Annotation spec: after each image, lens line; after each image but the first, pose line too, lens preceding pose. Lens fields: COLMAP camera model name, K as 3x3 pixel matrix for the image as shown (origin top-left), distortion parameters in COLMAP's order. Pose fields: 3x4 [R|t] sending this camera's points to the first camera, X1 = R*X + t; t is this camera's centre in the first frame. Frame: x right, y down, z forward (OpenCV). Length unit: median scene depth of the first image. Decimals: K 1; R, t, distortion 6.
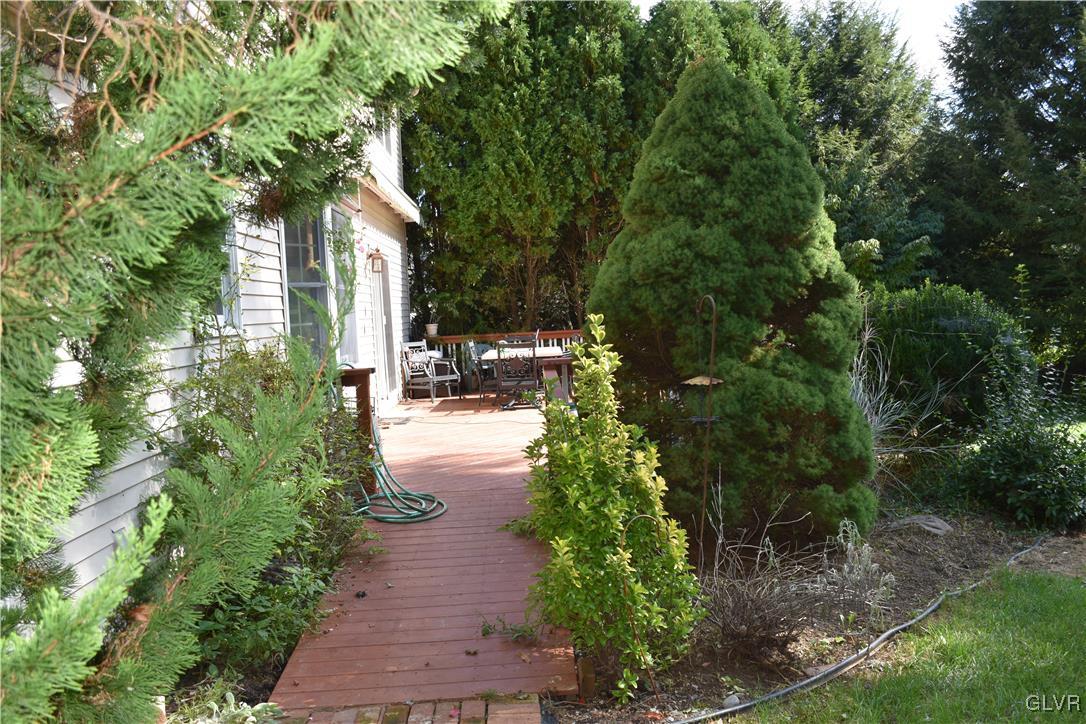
lens RADIAL K [[968.0, 0, 544.8], [0, 968.0, 367.9], [0, 0, 1]] dist [-0.084605, 0.112182]
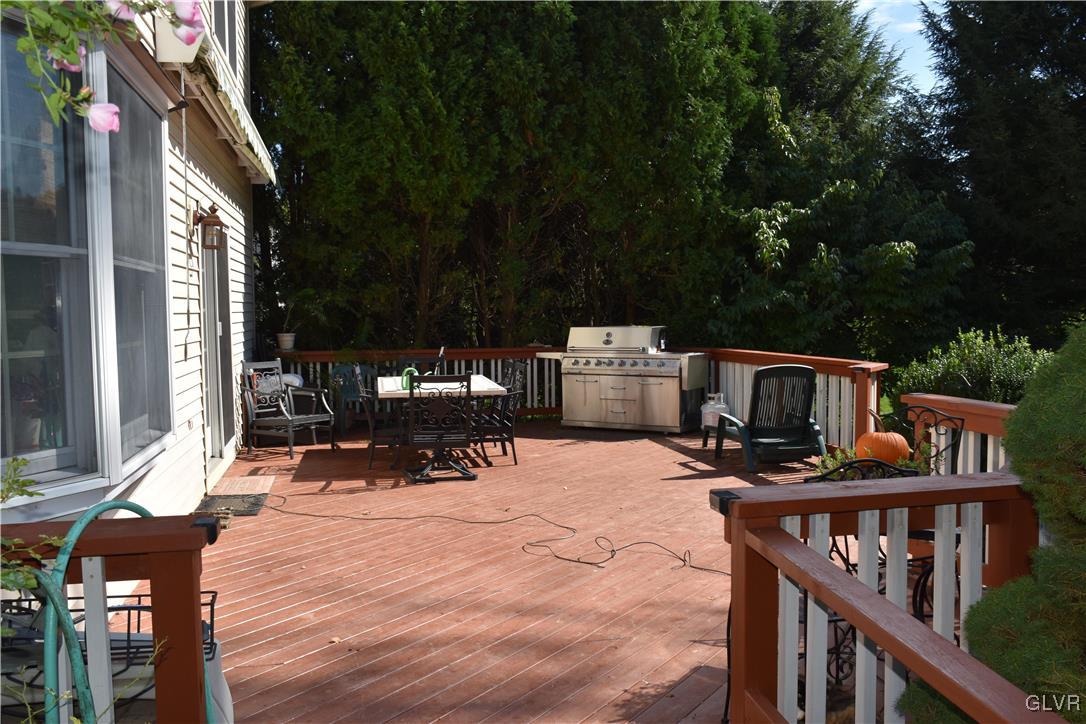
lens RADIAL K [[968.0, 0, 547.6], [0, 968.0, 352.9], [0, 0, 1]] dist [-0.084605, 0.112182]
pose [[0.983987, 0.030508, 0.175610, -0.055782], [-0.027225, 0.999407, -0.021074, -0.023042], [-0.176149, 0.015955, 0.984234, 0.297175]]
